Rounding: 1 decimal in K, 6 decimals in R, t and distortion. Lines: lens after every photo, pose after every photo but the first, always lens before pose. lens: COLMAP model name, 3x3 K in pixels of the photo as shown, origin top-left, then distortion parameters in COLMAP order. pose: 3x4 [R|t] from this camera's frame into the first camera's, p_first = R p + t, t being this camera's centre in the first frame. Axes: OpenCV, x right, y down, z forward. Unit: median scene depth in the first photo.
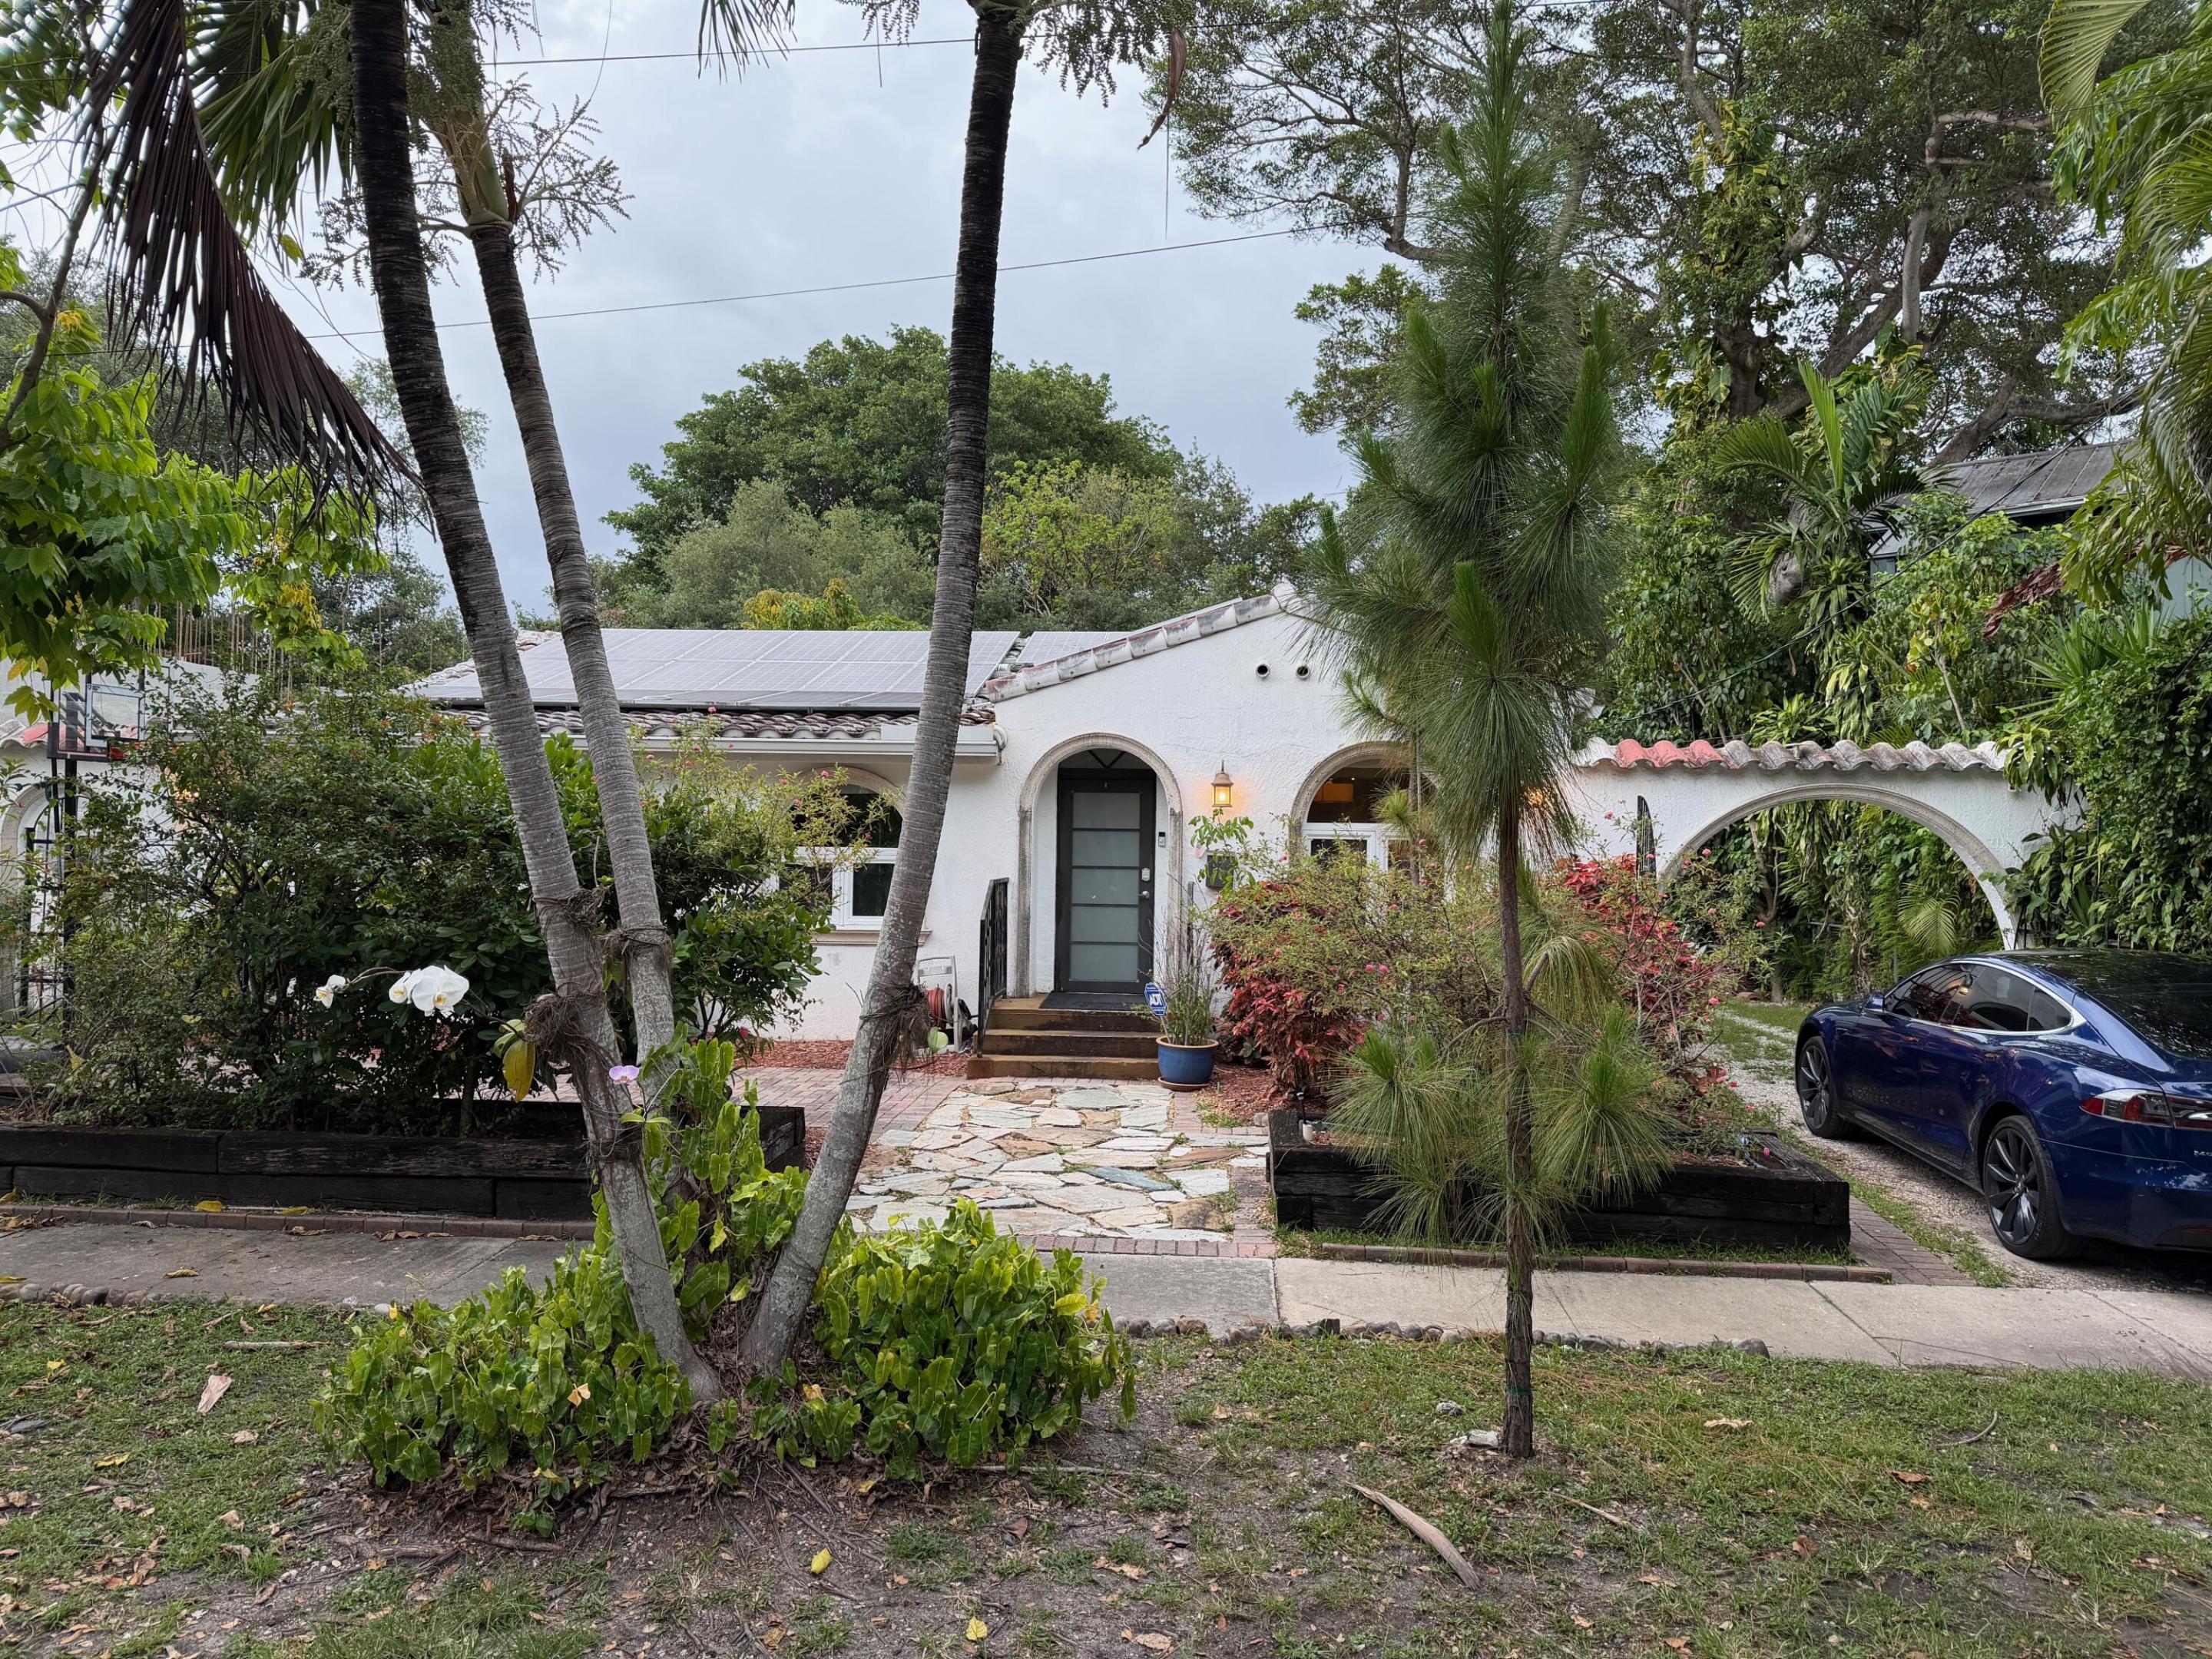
lens RADIAL K [[1554.0, 0, 1106.0], [0, 1554.0, 829.5], [0, 0, 1]] dist [0.074199, -0.133232]
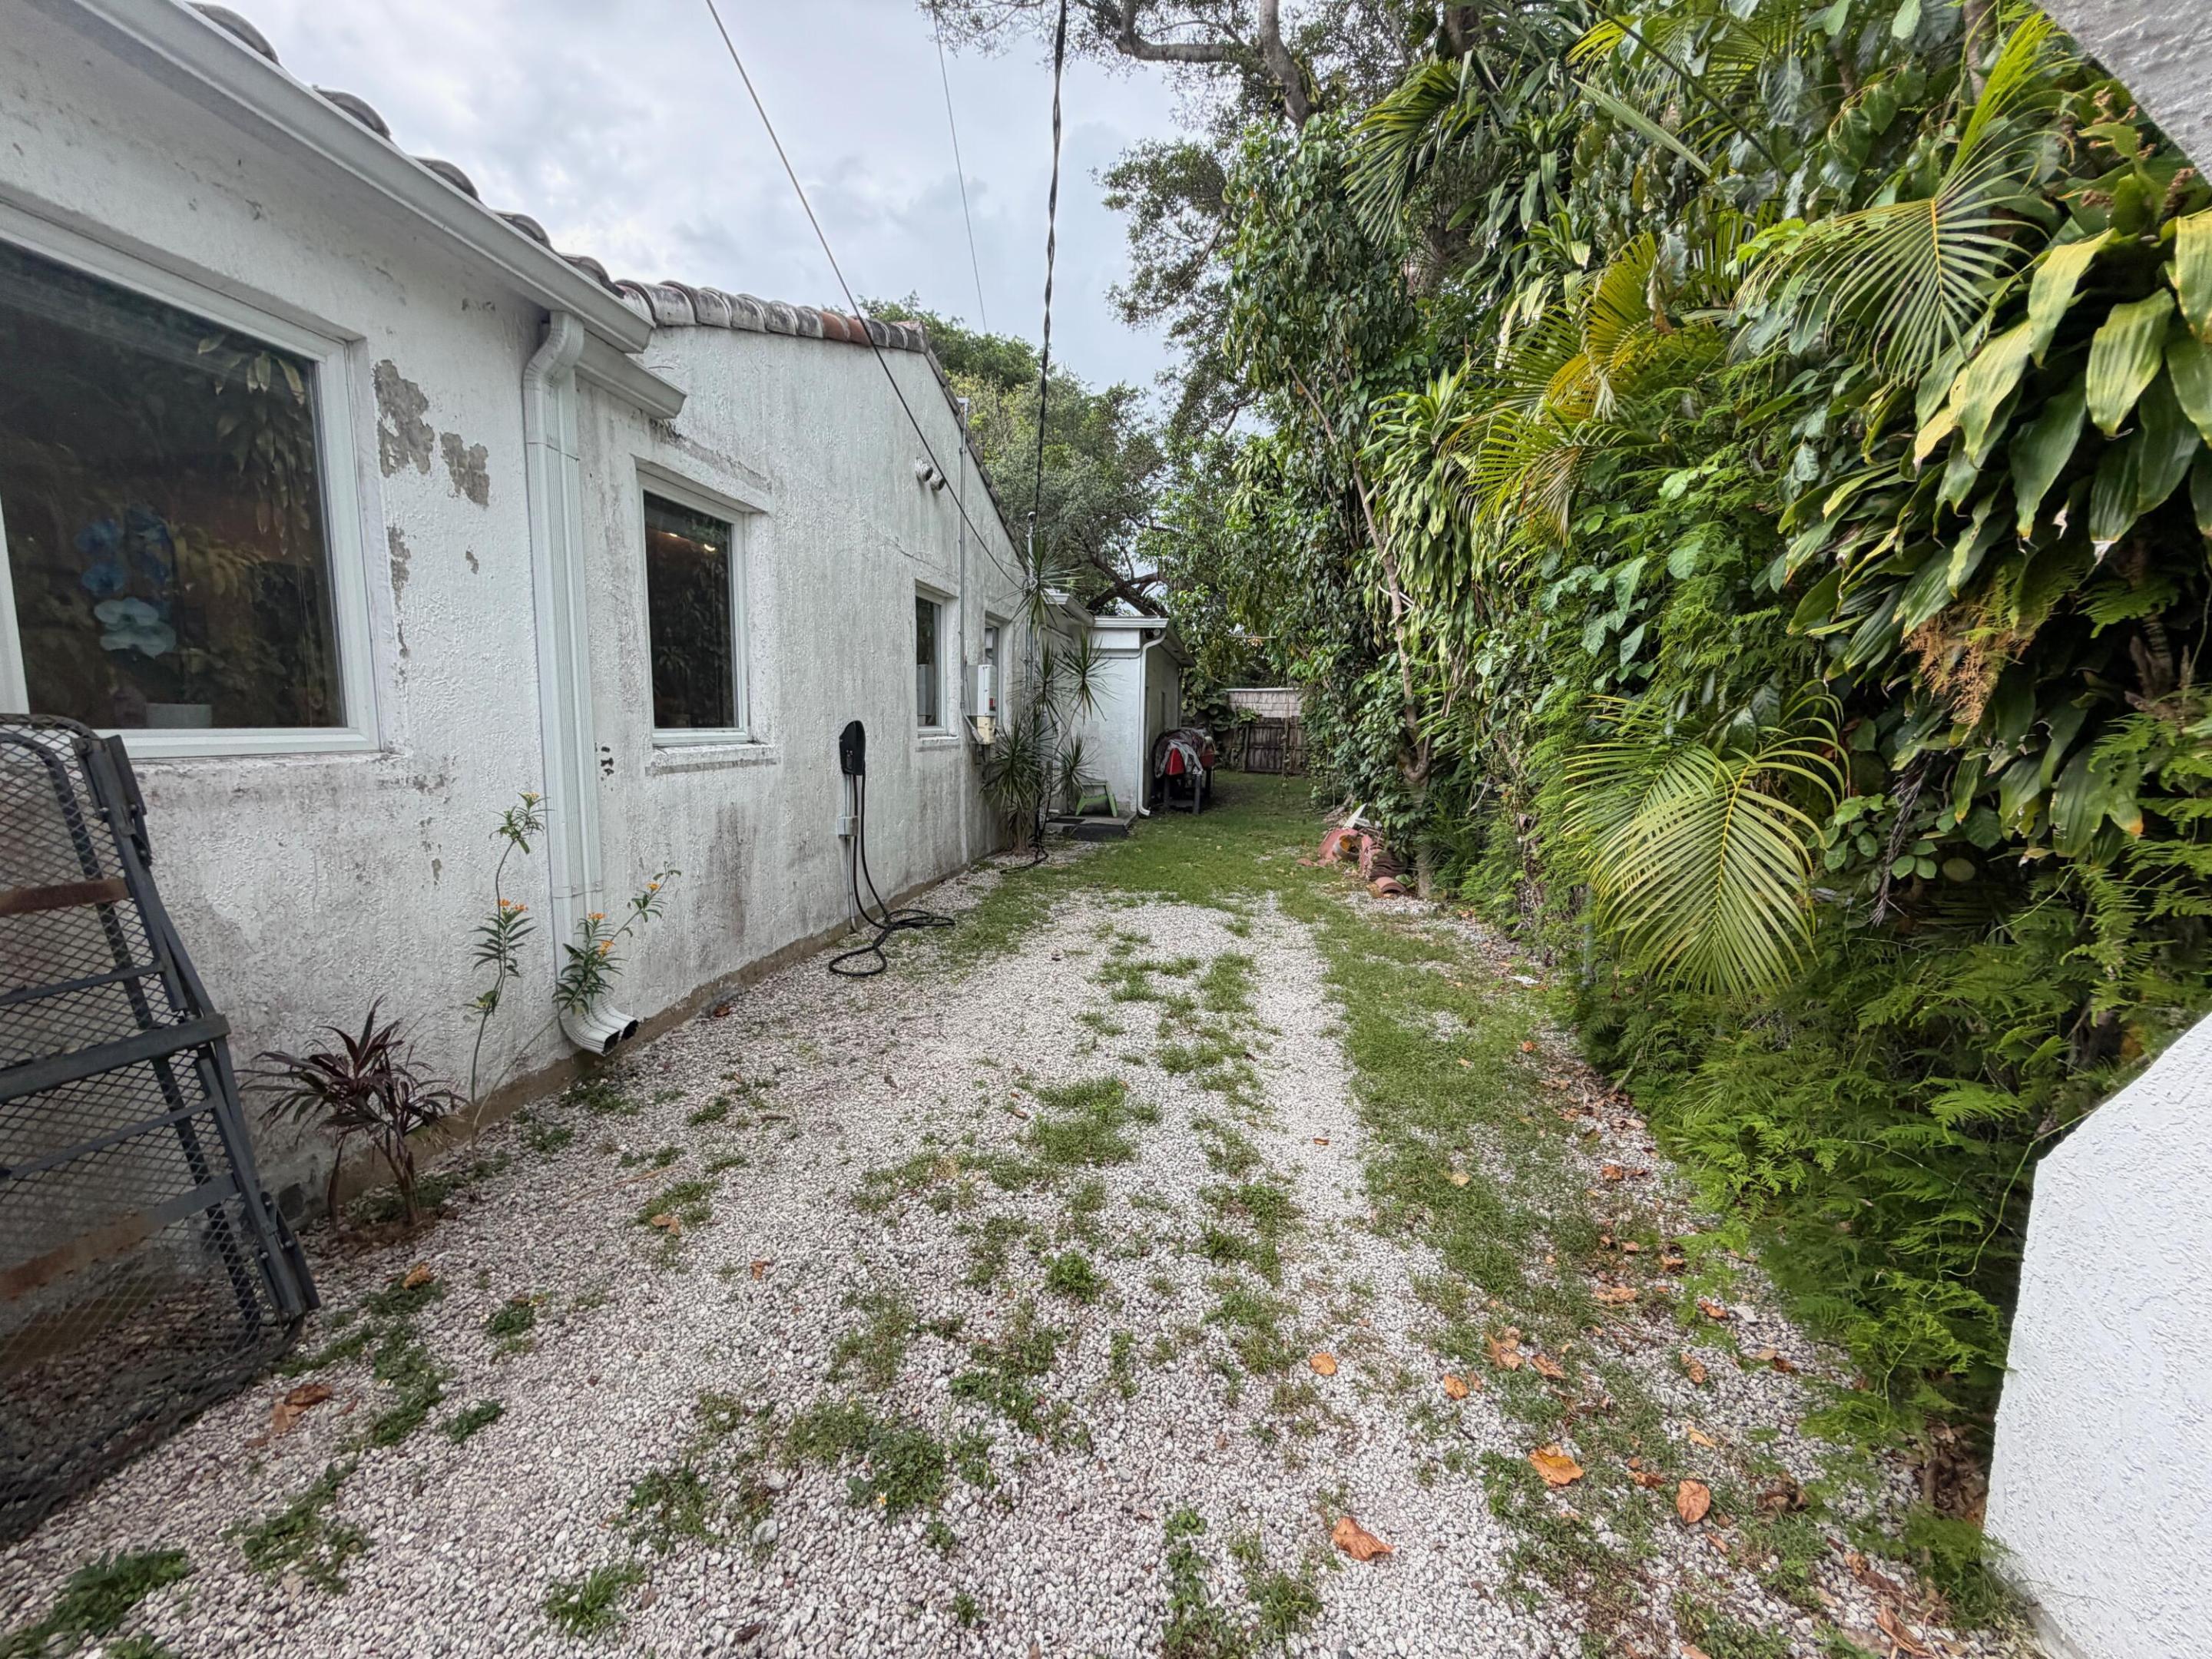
lens RADIAL K [[879.2, 0, 1099.0], [0, 879.2, 826.0], [0, 0, 1]] dist [-0.000693, -0.000240]
pose [[0.996098, 0.008338, -0.087860, 0.442630], [0.003906, 0.990387, 0.138270, 0.036356], [0.088168, -0.138073, 0.986490, 0.851264]]
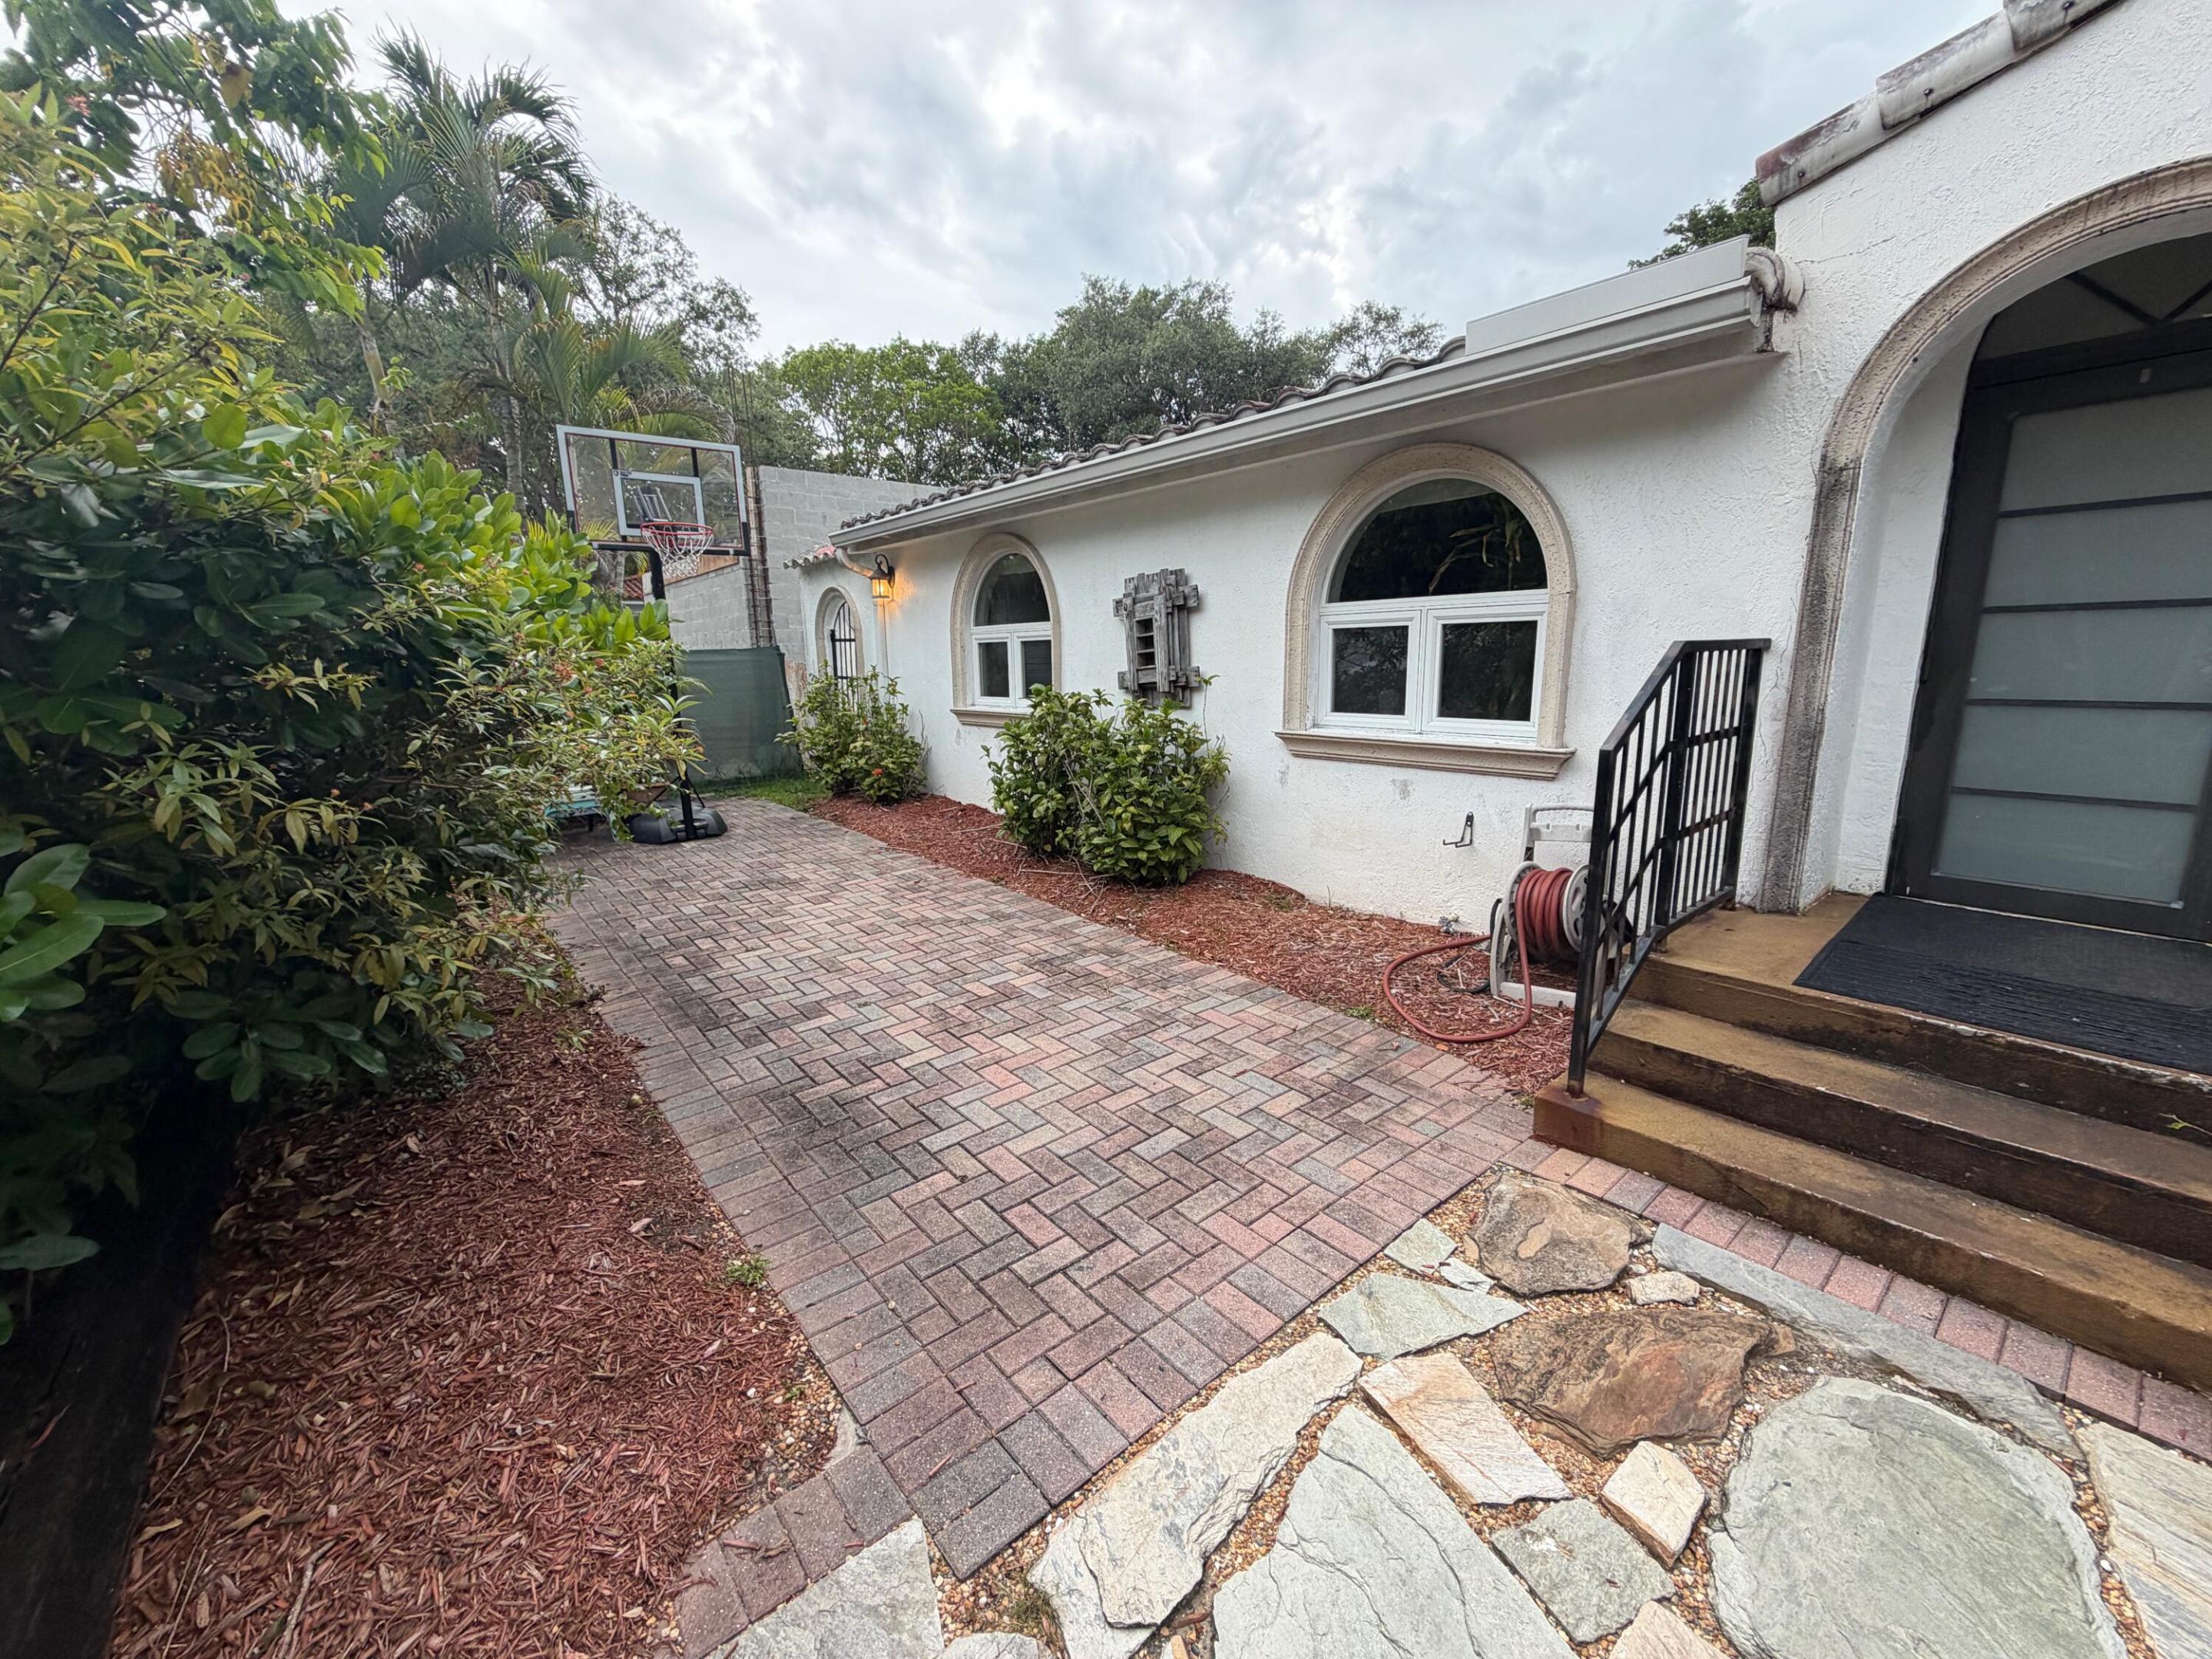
lens RADIAL K [[879.2, 0, 1099.0], [0, 879.2, 826.0], [0, 0, 1]] dist [-0.000693, -0.000240]
pose [[0.689369, 0.112423, -0.715633, -0.009303], [0.037917, 0.980930, 0.190626, 0.026074], [0.723417, -0.158546, 0.671960, 0.622321]]
